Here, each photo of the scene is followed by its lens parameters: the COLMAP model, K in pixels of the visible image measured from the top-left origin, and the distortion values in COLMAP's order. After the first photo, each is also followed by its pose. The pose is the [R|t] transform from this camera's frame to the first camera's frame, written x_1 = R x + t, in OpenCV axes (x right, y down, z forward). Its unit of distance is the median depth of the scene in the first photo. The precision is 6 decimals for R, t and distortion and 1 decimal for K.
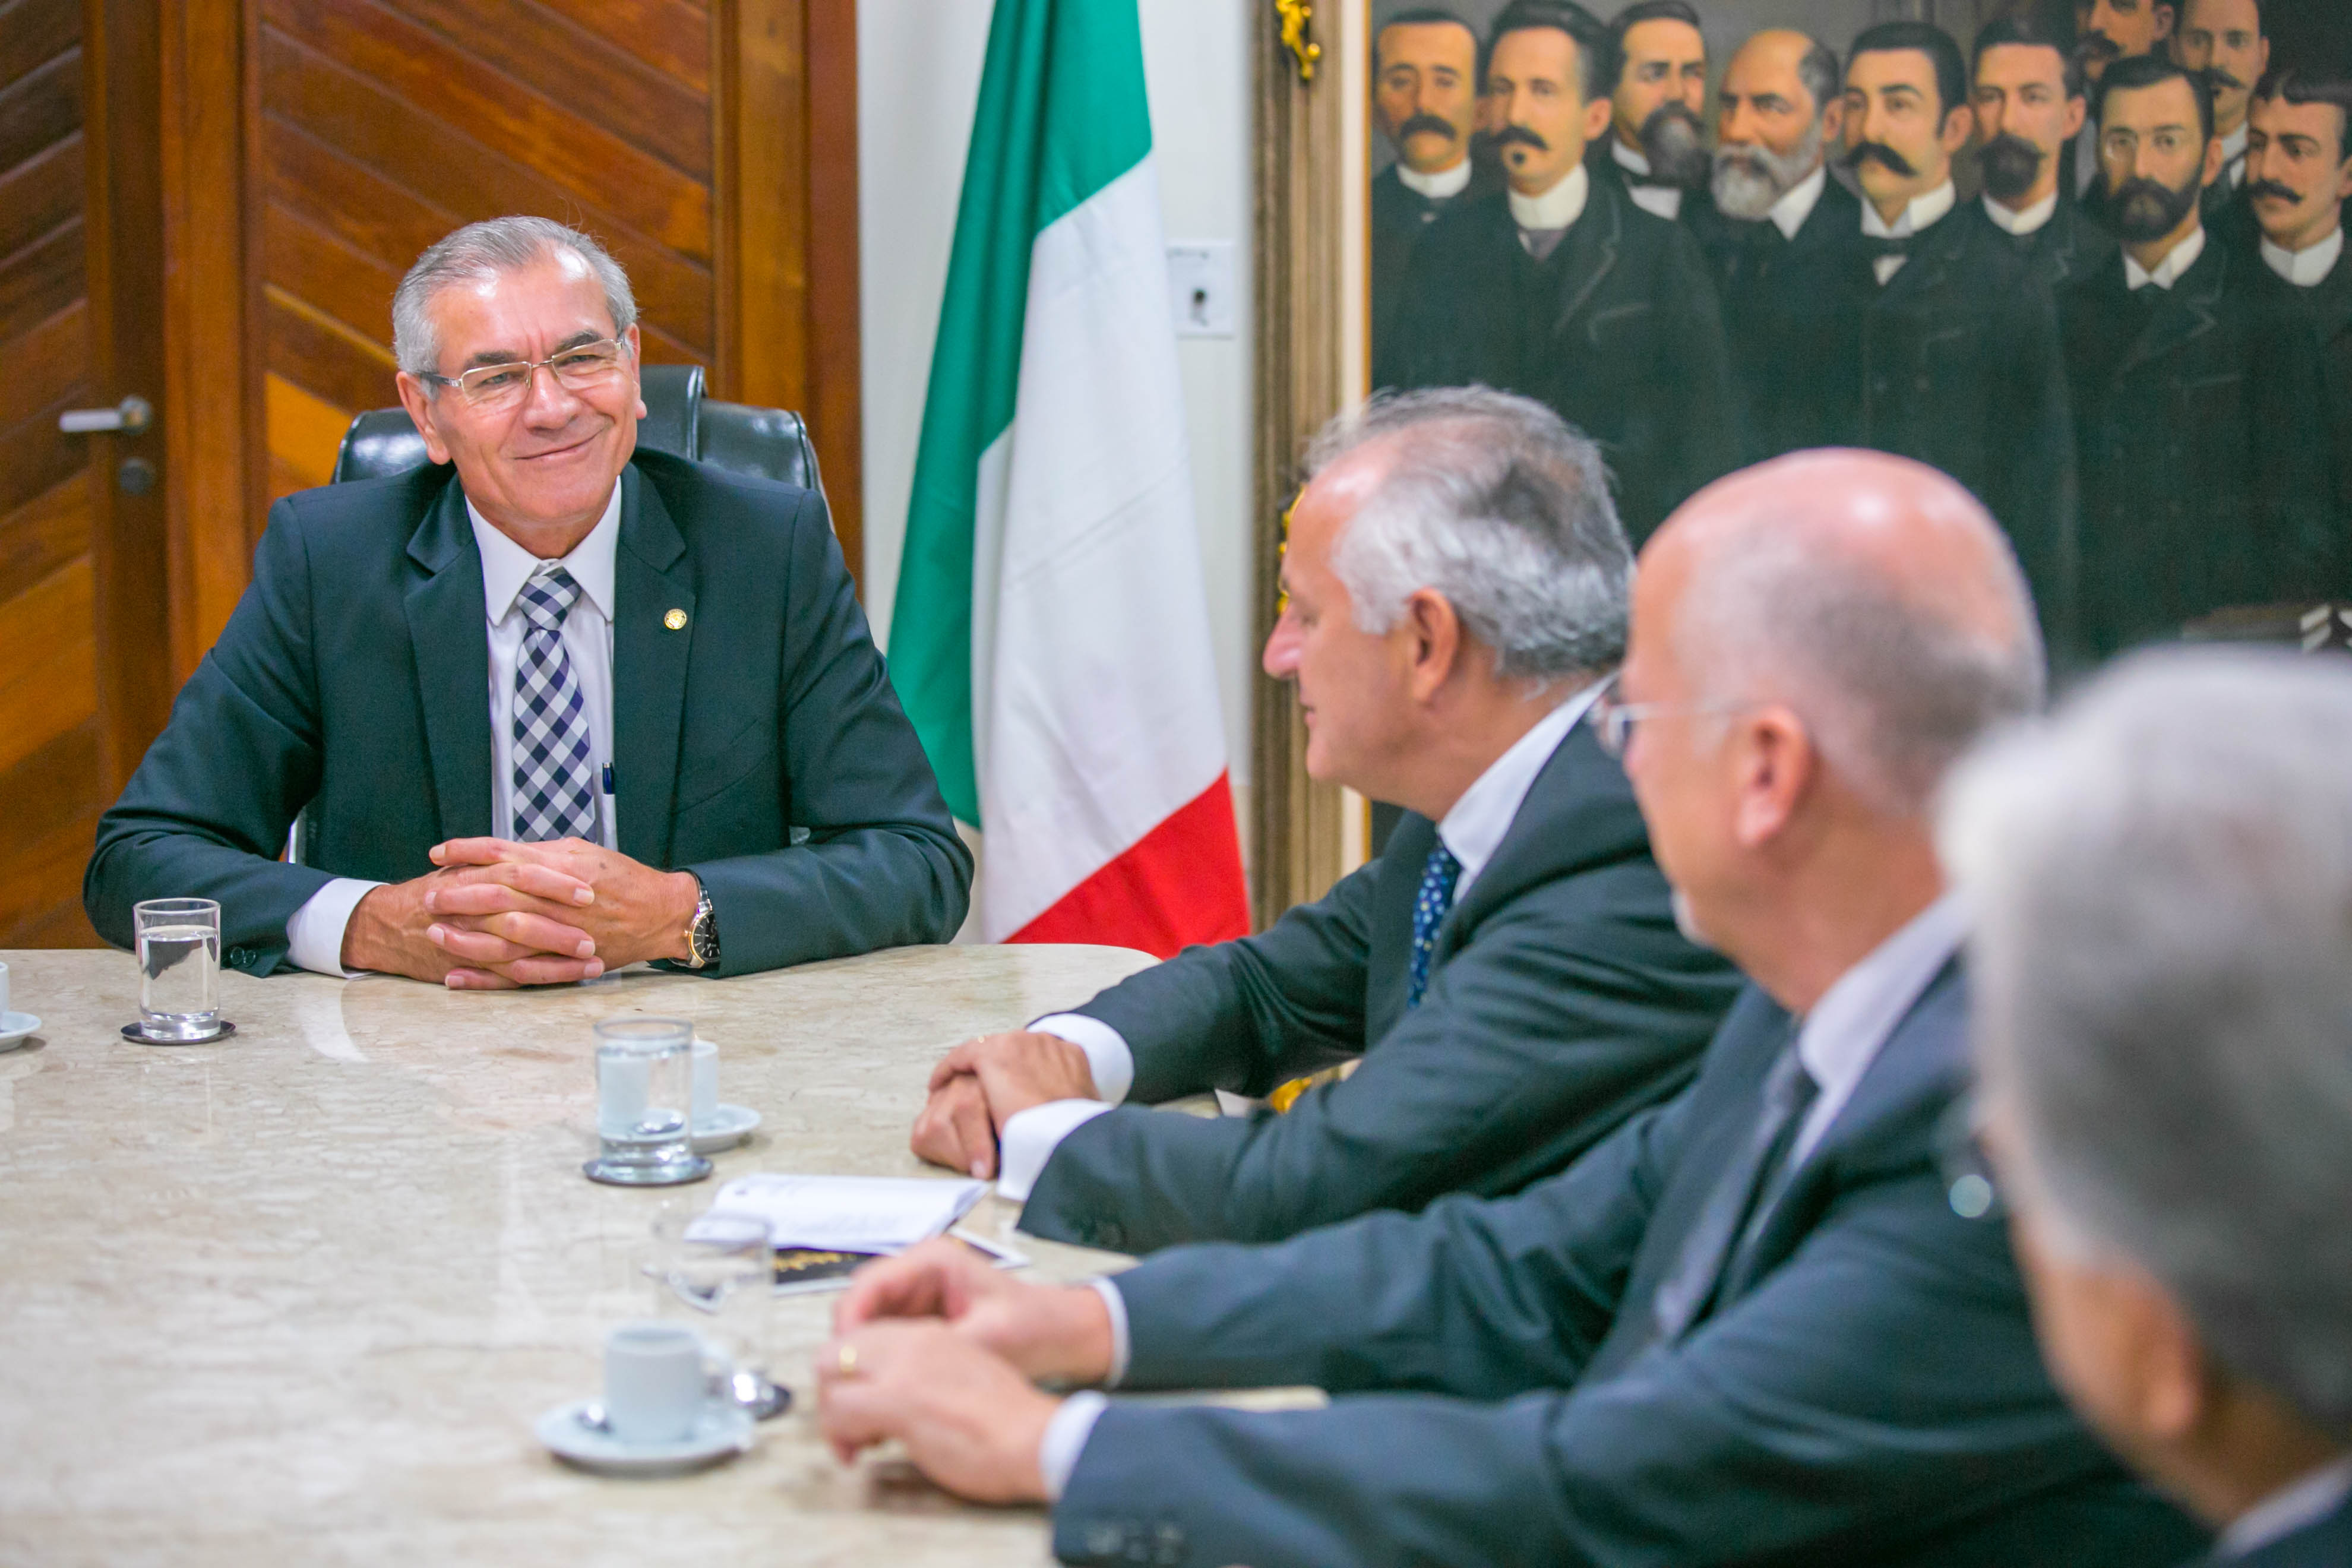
lens RADIAL K [[5070.8, 0, 1235.2], [0, 5070.8, 721.5], [0, 0, 1]] dist [-0.299713, 0.000000]
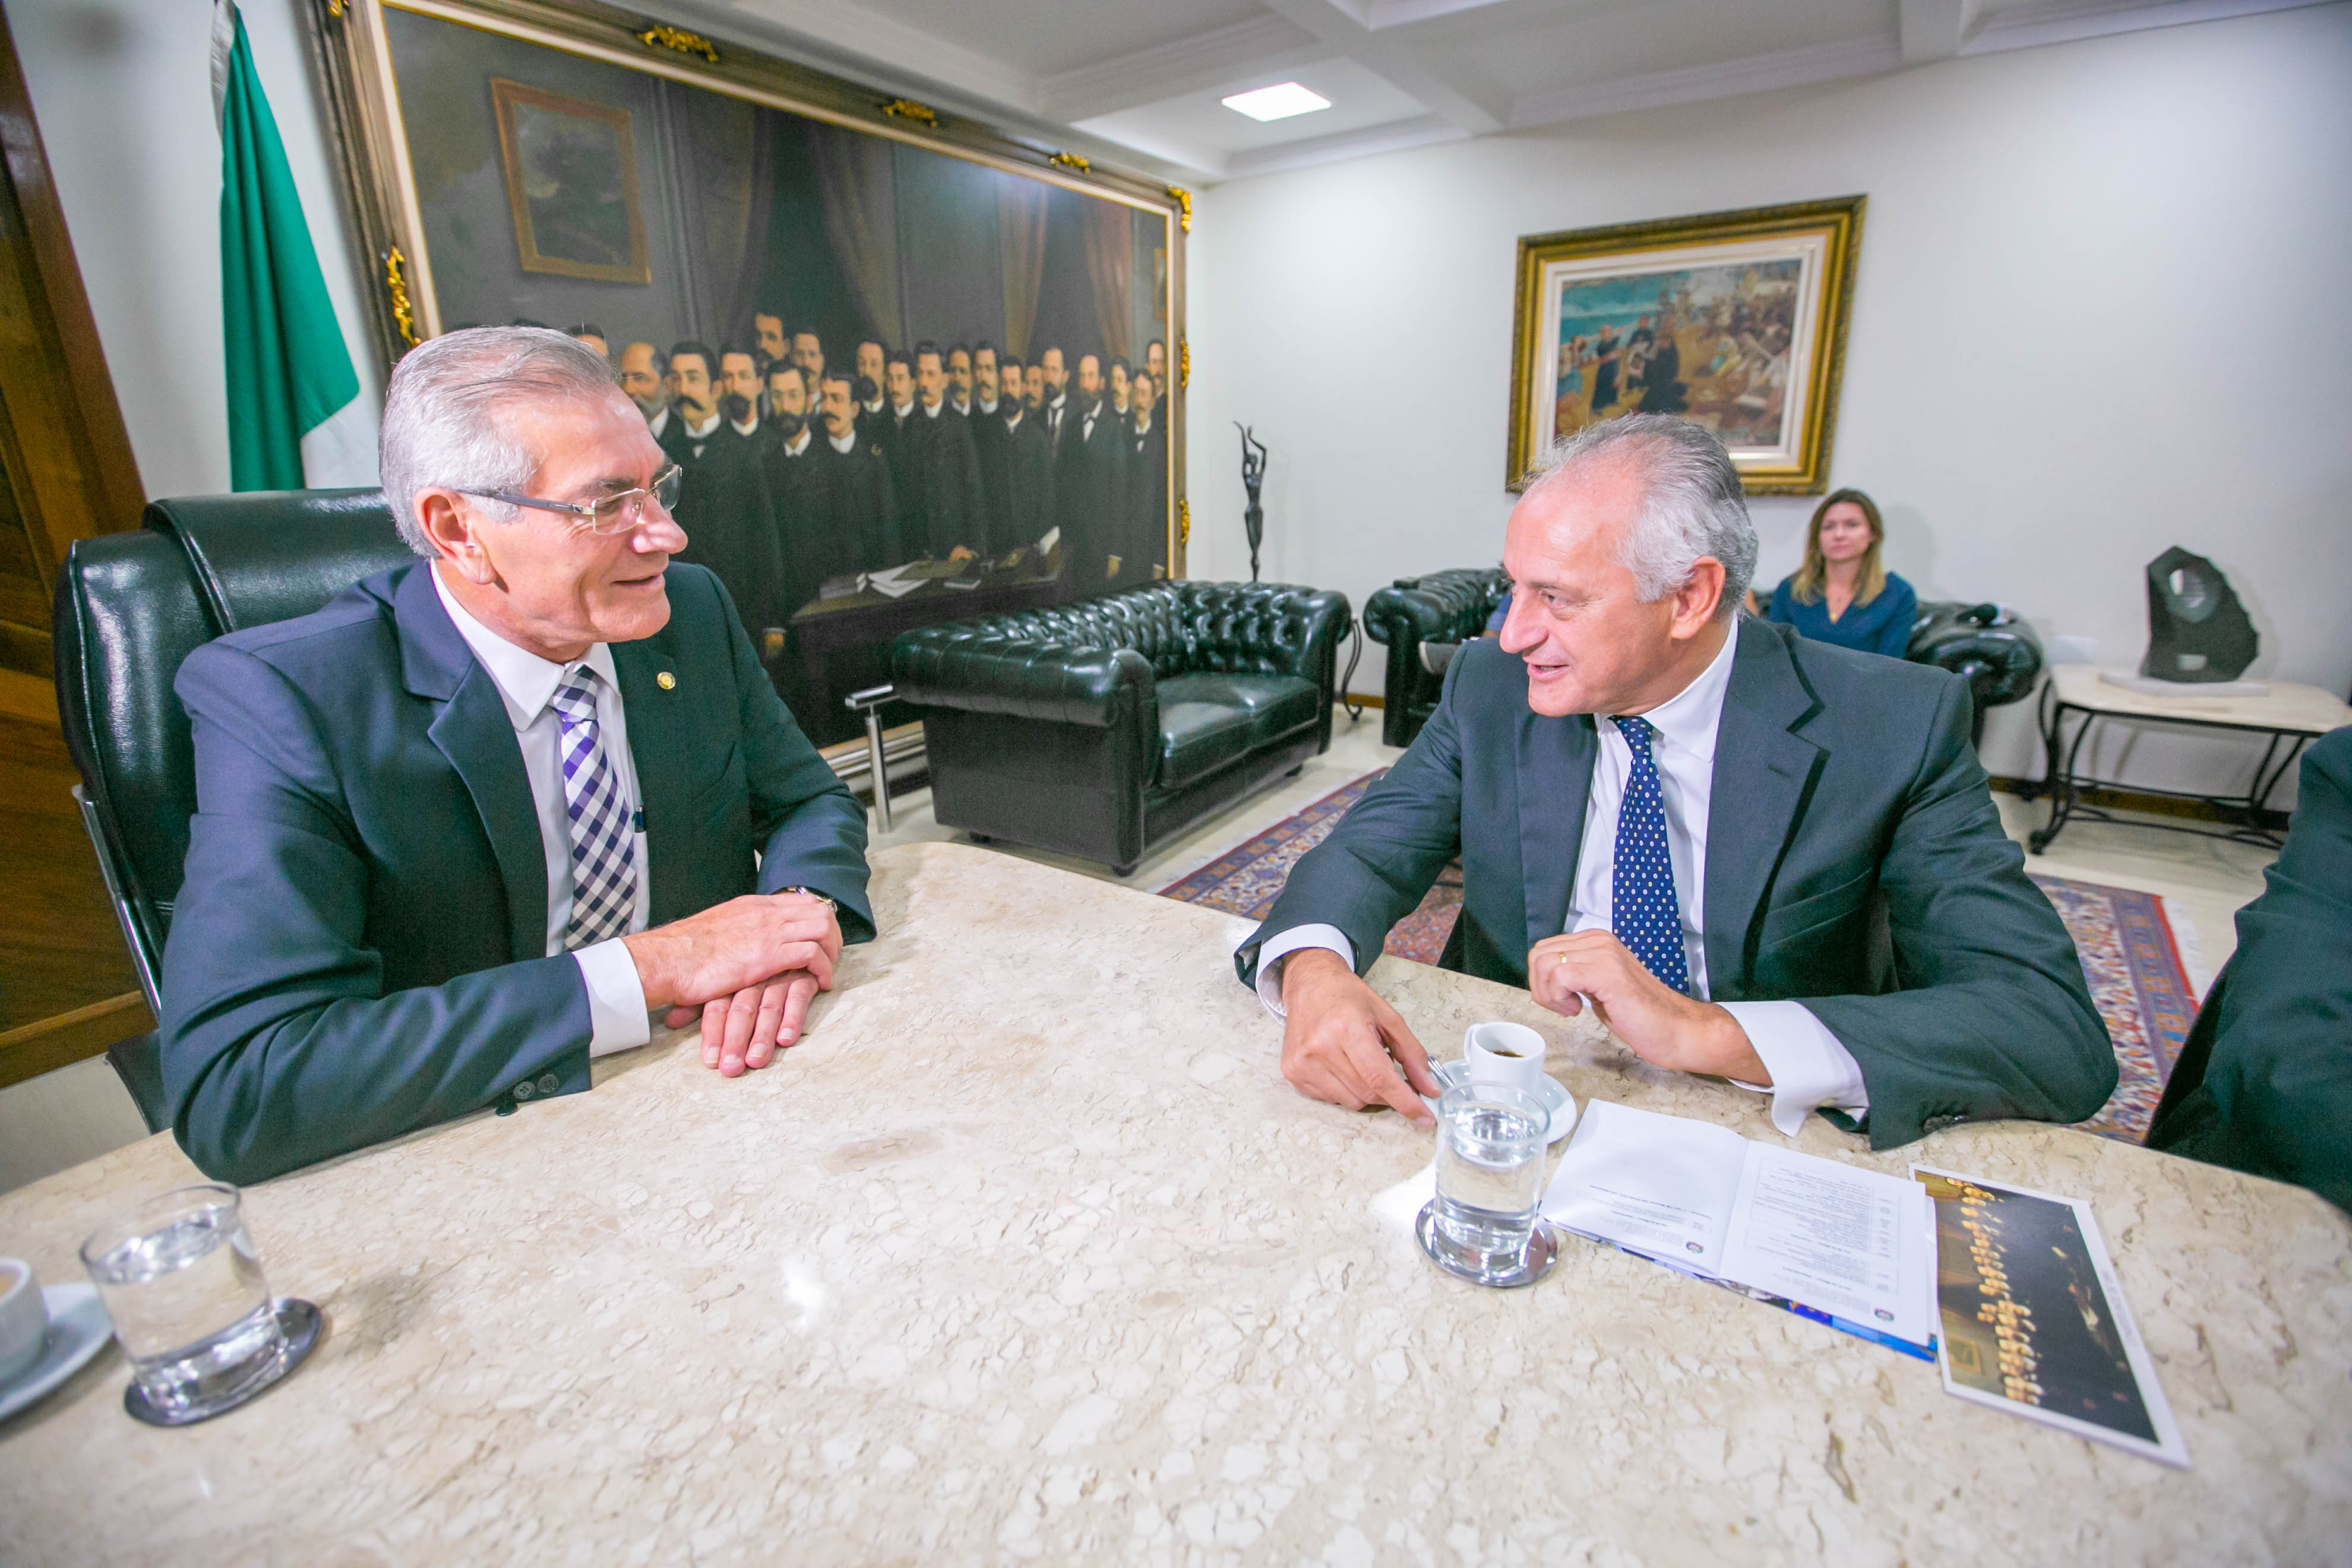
lens RADIAL K [[1078.7, 0, 1176.7], [0, 1078.7, 773.5], [0, 0, 1]] dist [-0.031829, 0.011919]
pose [[0.597261, -0.244397, 0.763904, -0.162607], [0.120714, 0.968985, 0.215629, -0.023536], [-0.792911, -0.036573, 0.608239, 0.506338]]
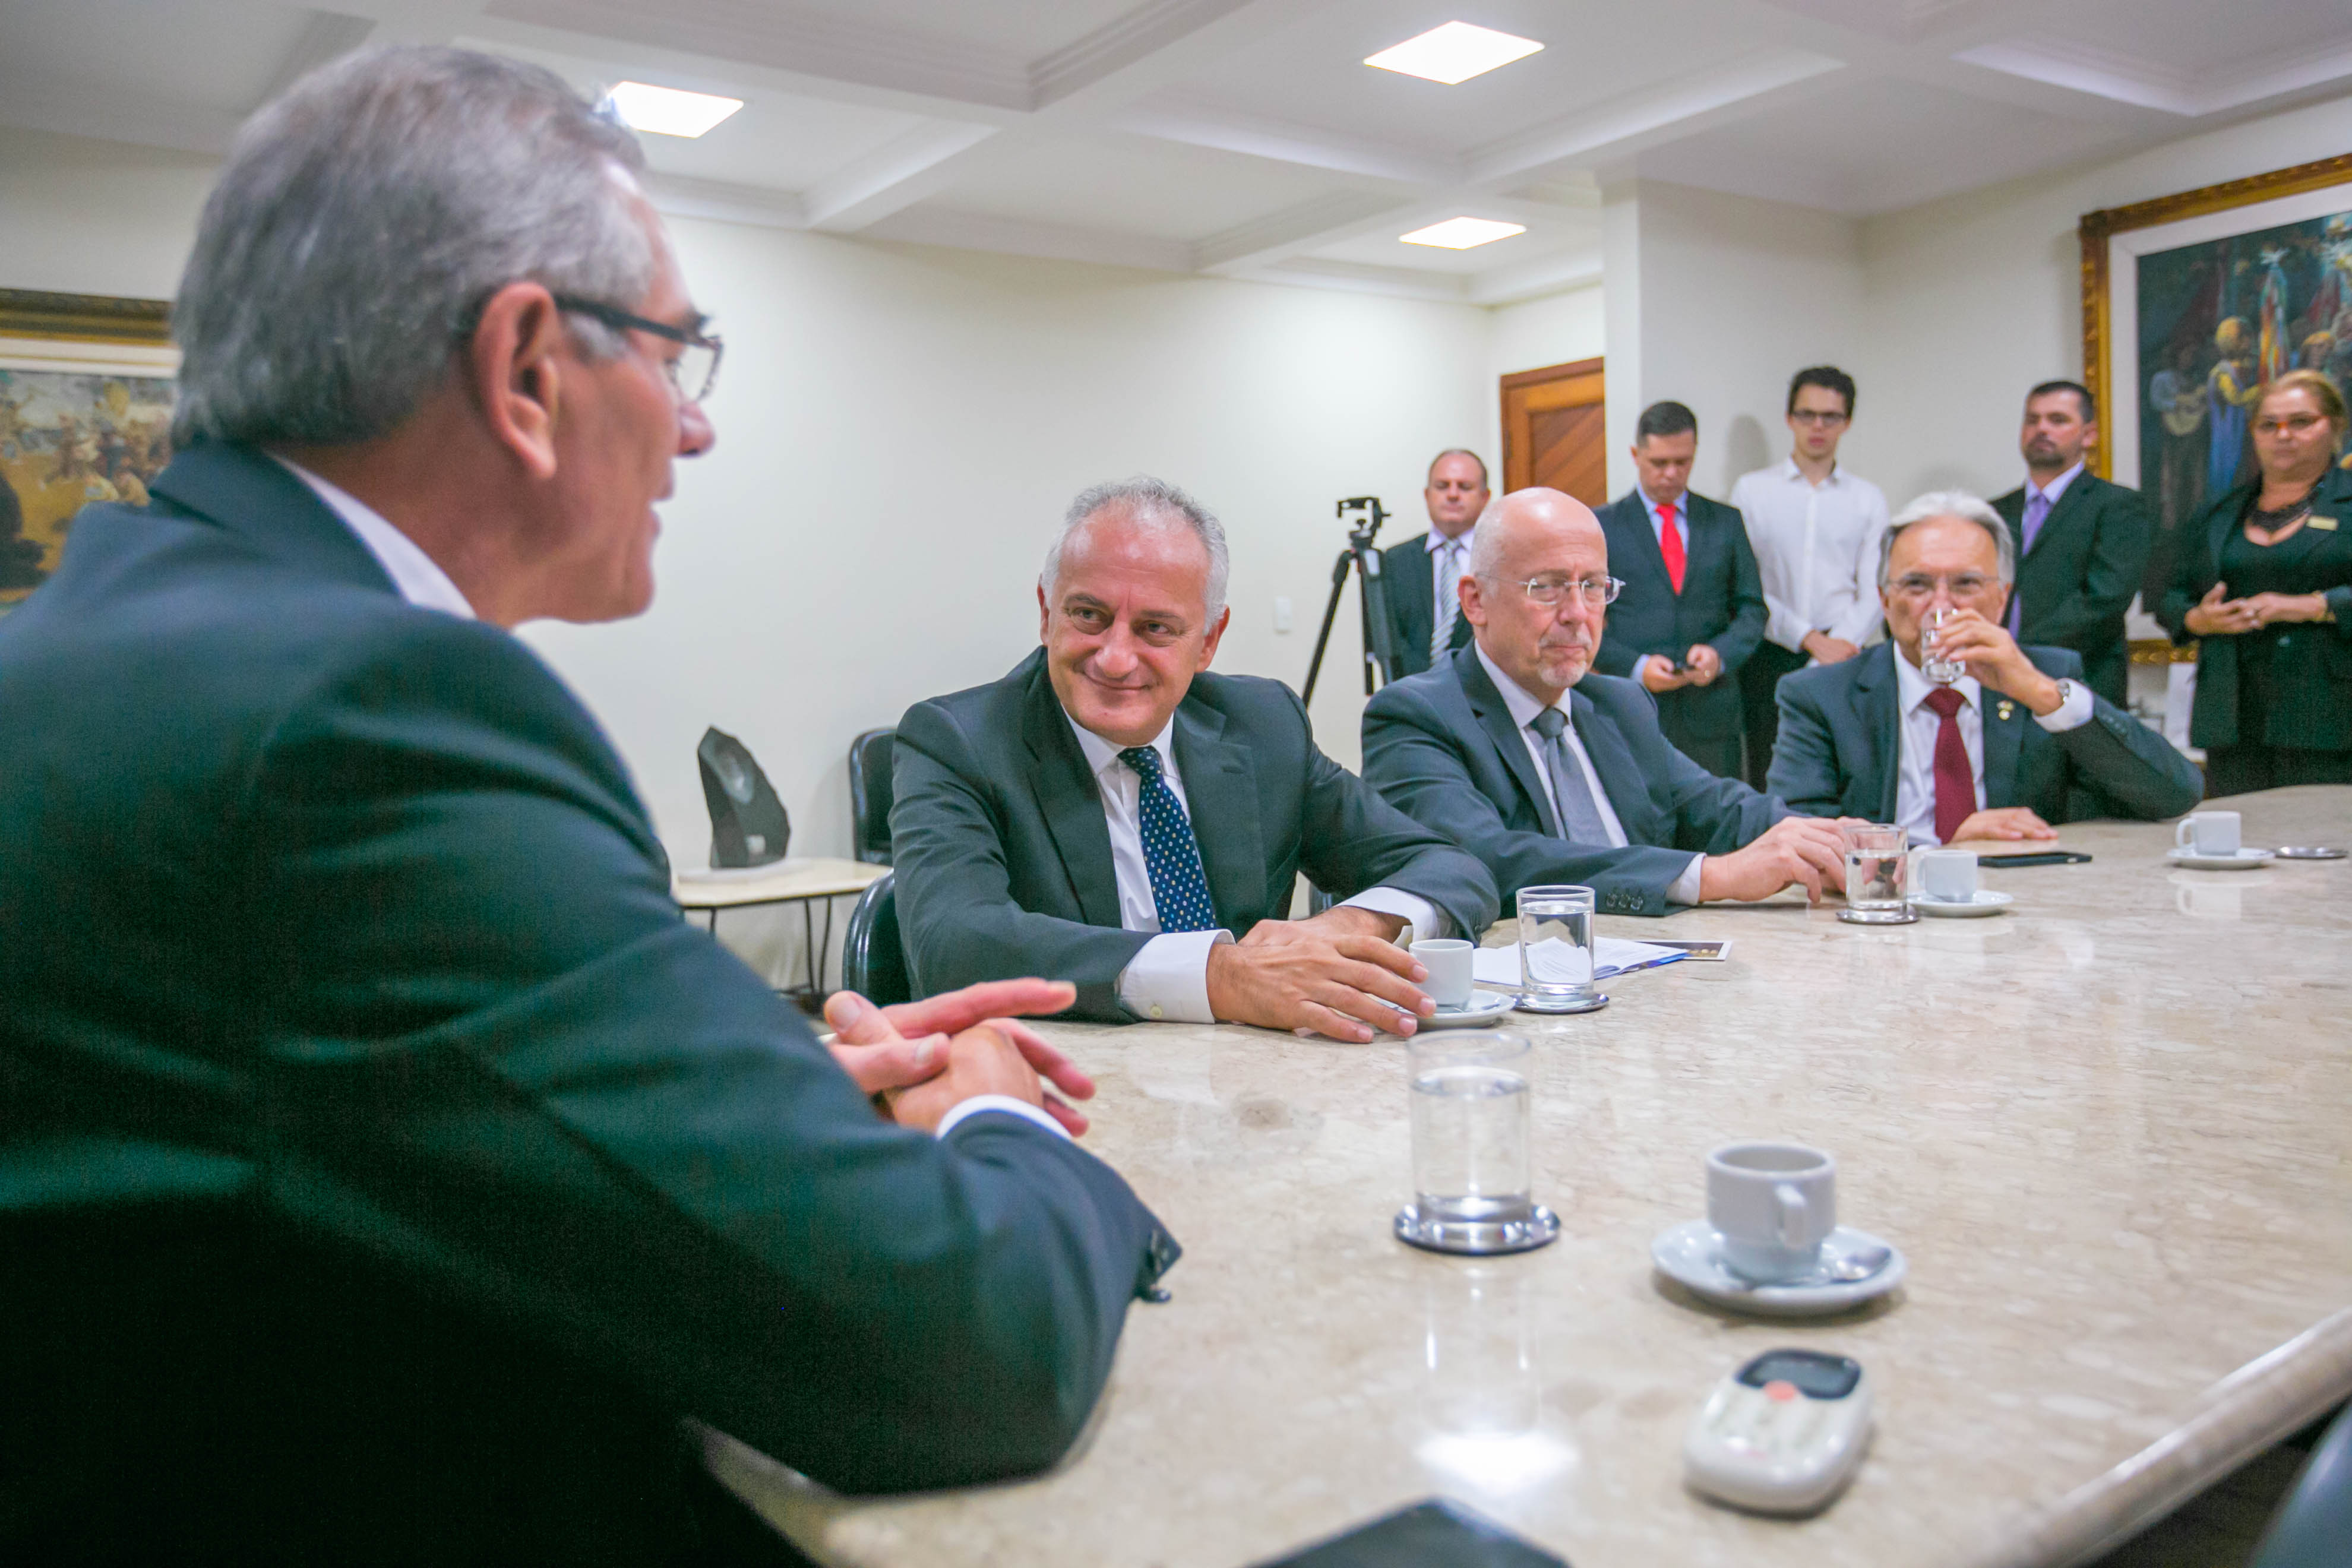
lens RADIAL K [[1835.4, 0, 1162.5], [0, 1835.4, 784.4], [0, 0, 1]] dist [-0.001815, 0.041124]
pose [[-0.566237, -0.031924, 0.823624, -0.242437], [0.153594, 0.977660, 0.143490, -0.022048], [-0.809805, 0.207753, -0.548684, 0.728885]]
